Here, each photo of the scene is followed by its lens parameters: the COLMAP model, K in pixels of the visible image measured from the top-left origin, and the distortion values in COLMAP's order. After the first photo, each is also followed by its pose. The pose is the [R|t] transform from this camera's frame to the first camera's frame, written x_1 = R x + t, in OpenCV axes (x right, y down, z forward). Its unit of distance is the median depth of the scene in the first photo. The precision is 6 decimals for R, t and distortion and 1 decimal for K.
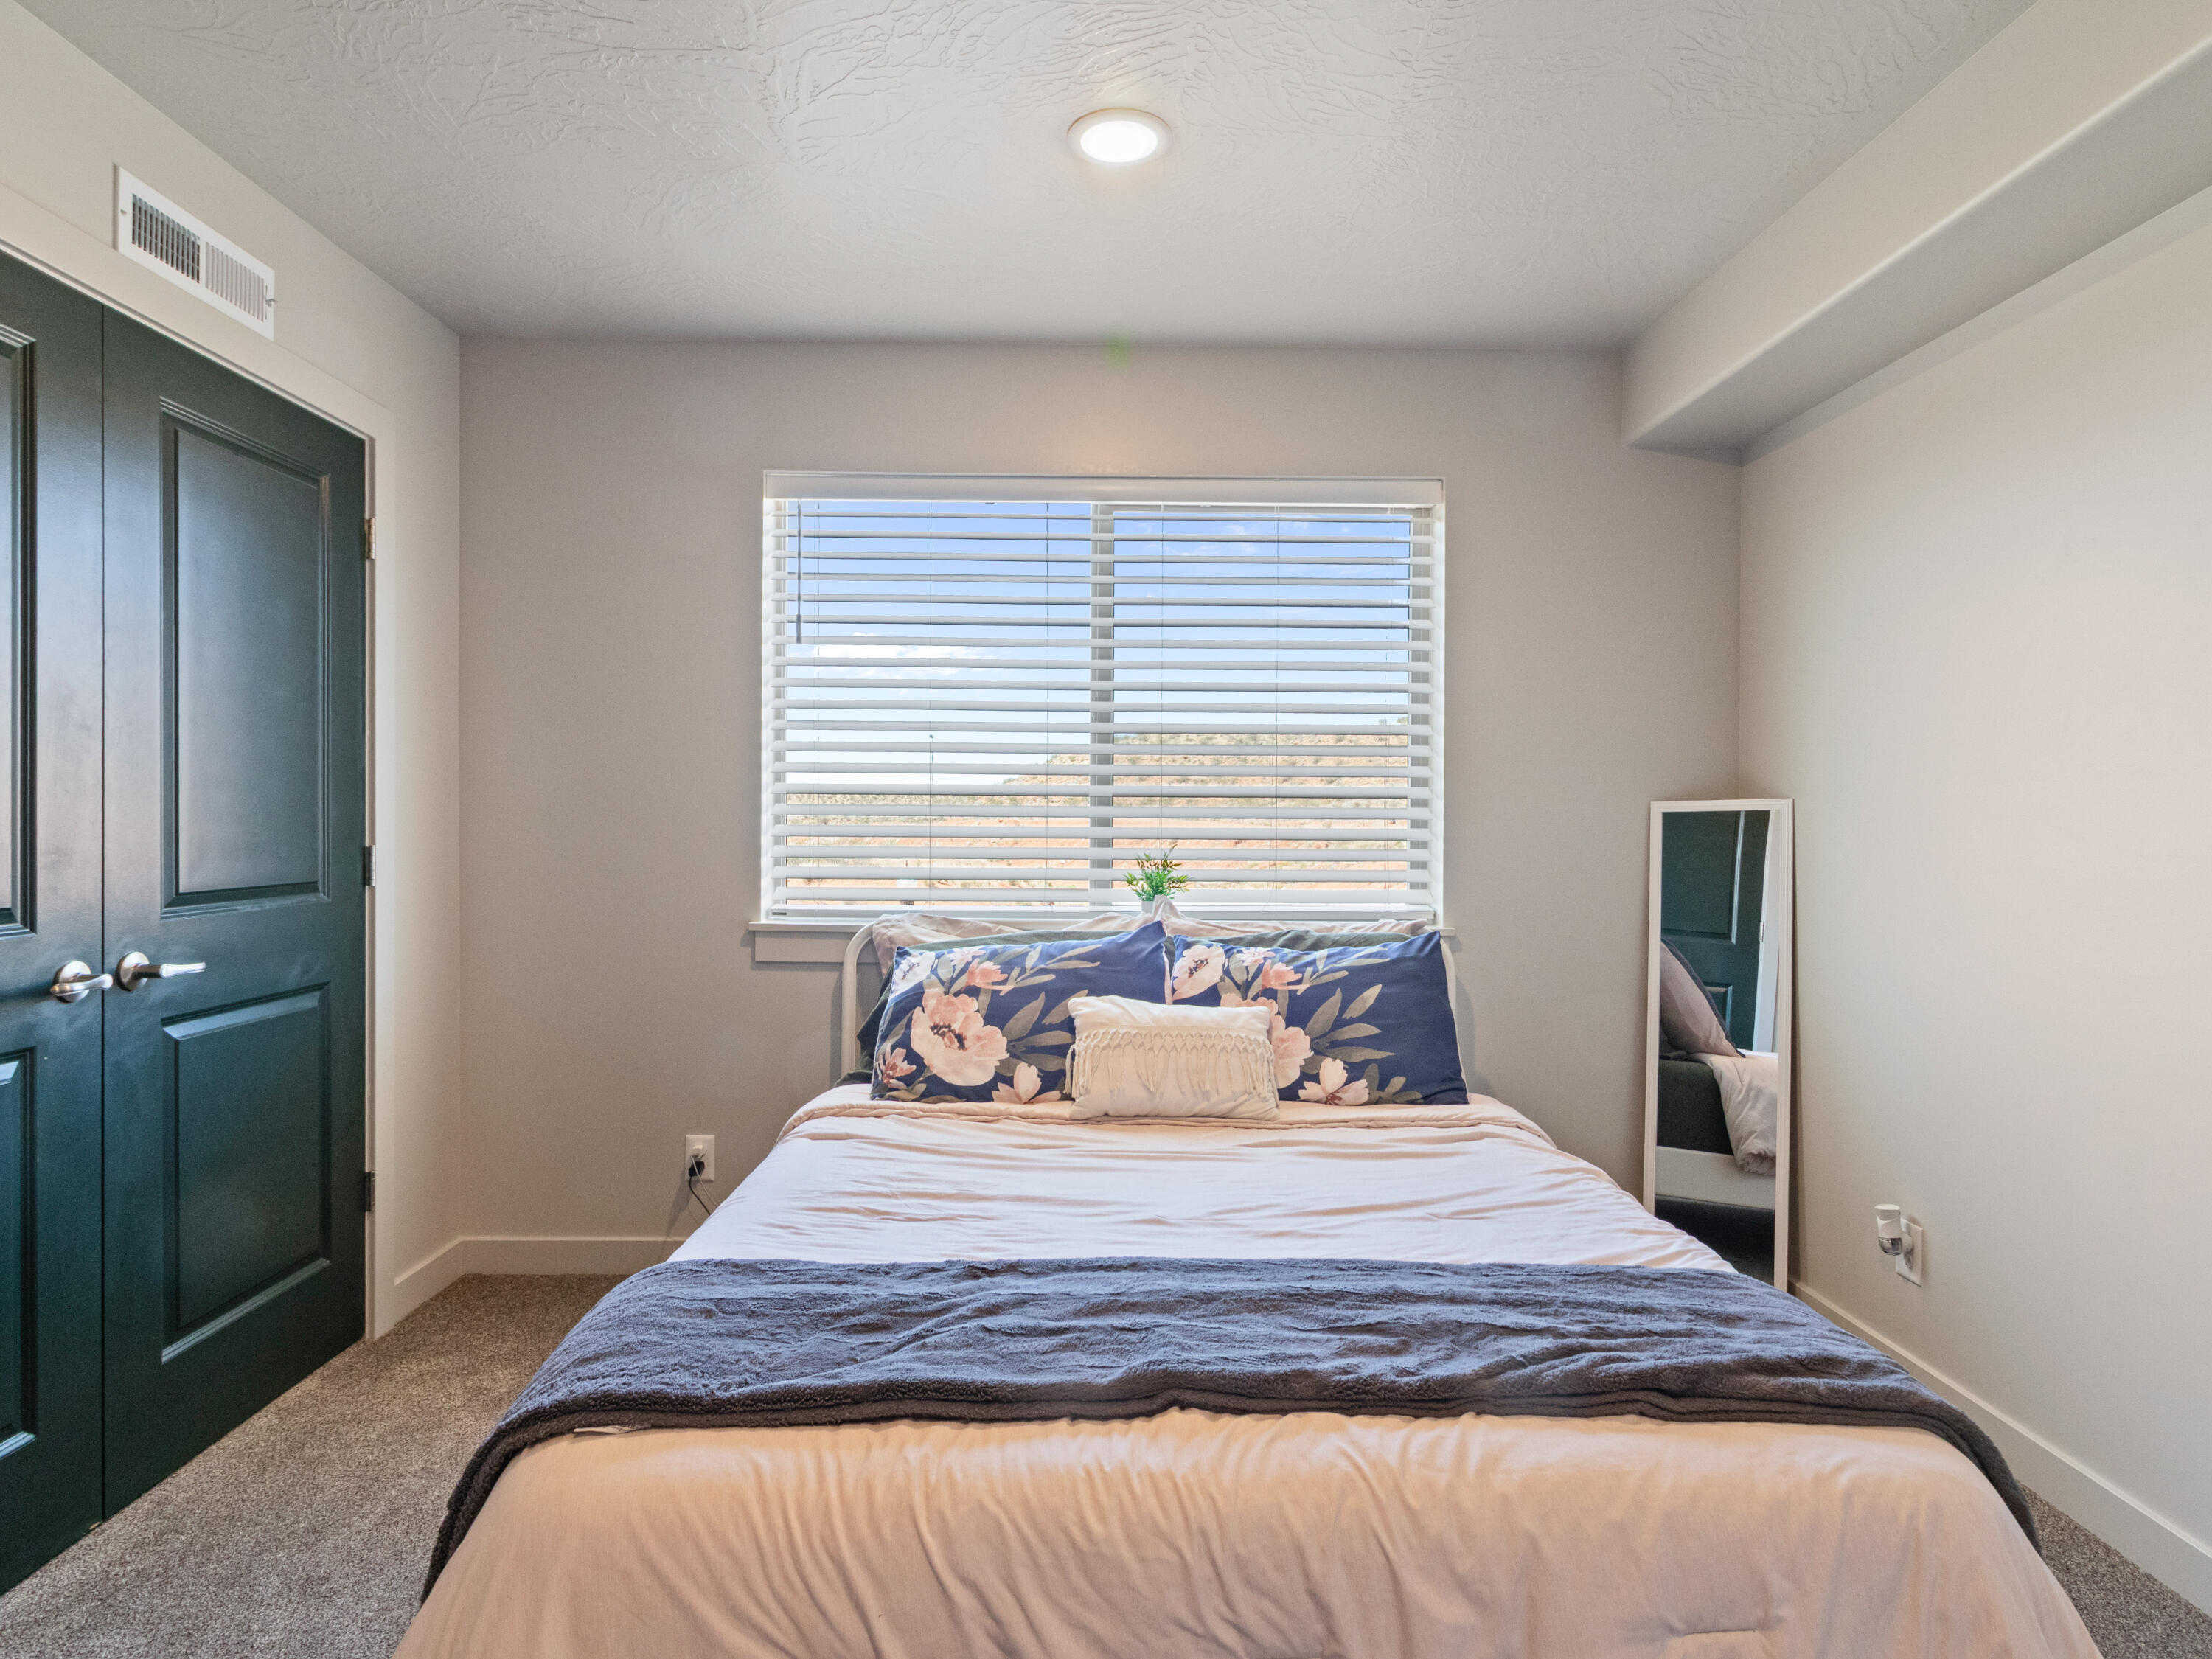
lens RADIAL K [[1251.5, 0, 1106.0], [0, 1251.5, 829.5], [0, 0, 1]] dist [-0.000132, -0.000863]
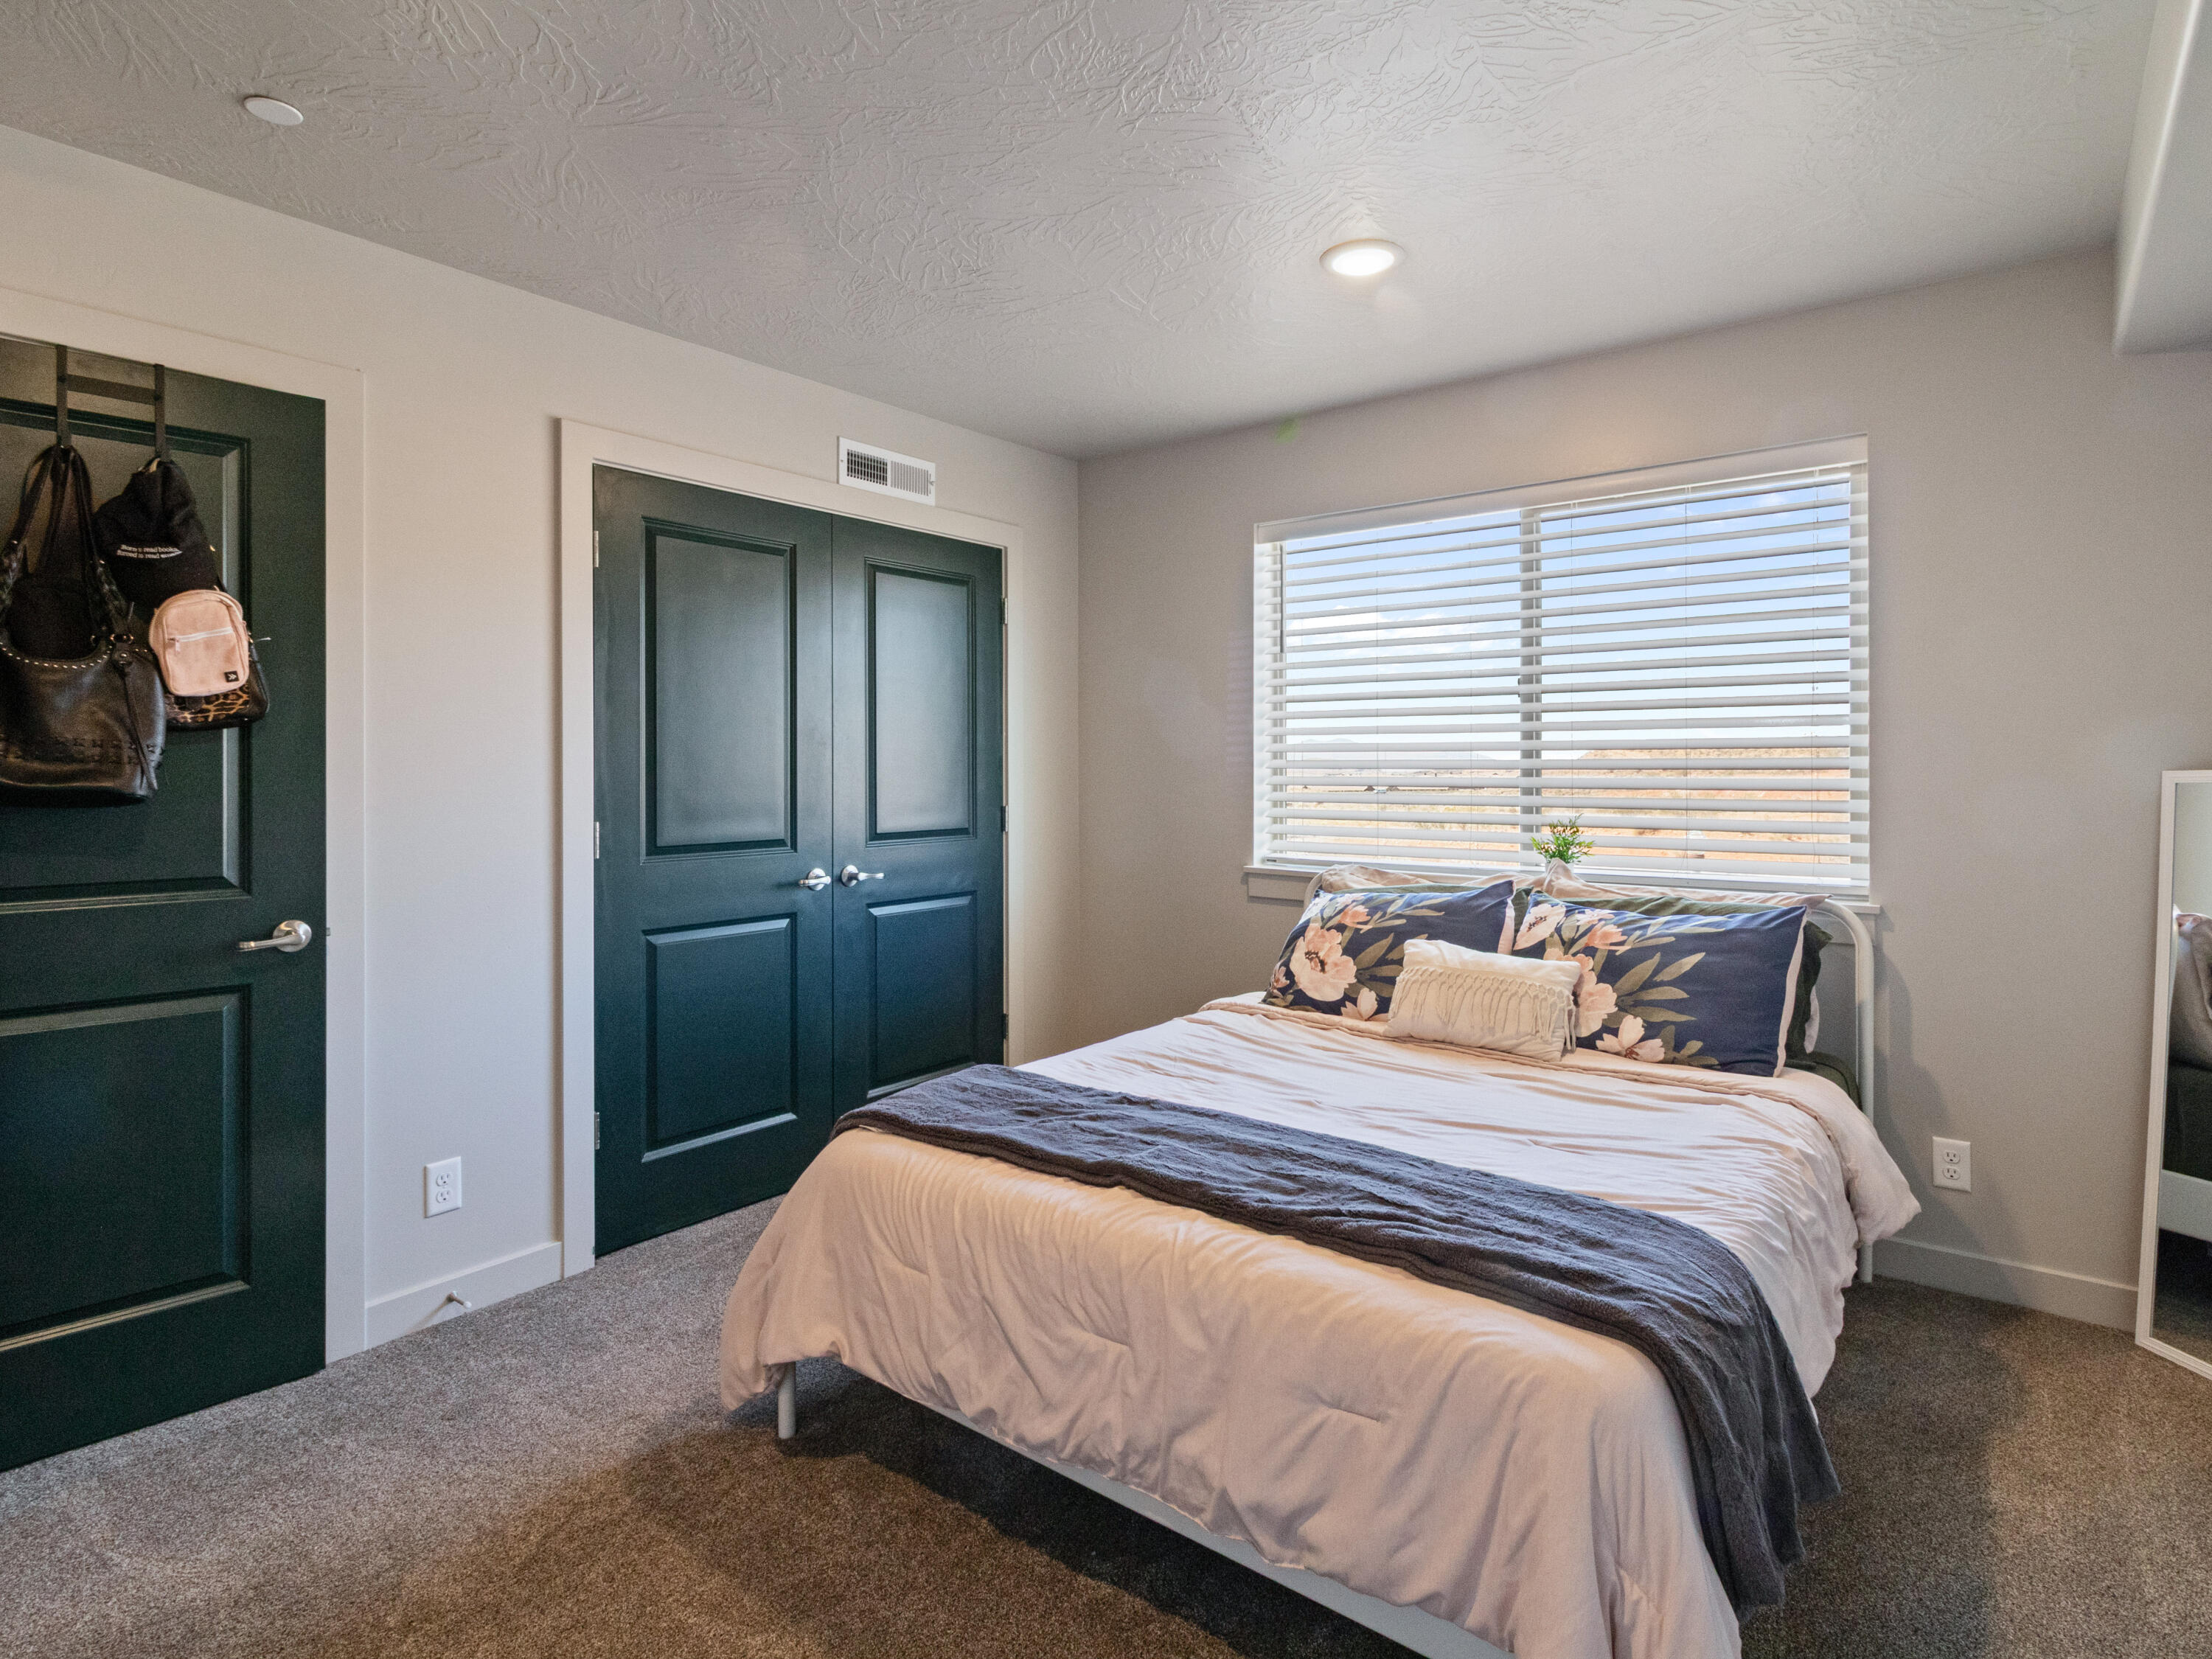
lens RADIAL K [[1169.1, 0, 1107.2], [0, 1169.1, 770.0], [0, 0, 1]] dist [-0.004086, -0.000195]
pose [[0.778945, -0.005878, -0.627065, 0.466099], [-0.000214, 0.999954, -0.009639, -0.019150], [0.627092, 0.007642, 0.778908, -0.069266]]
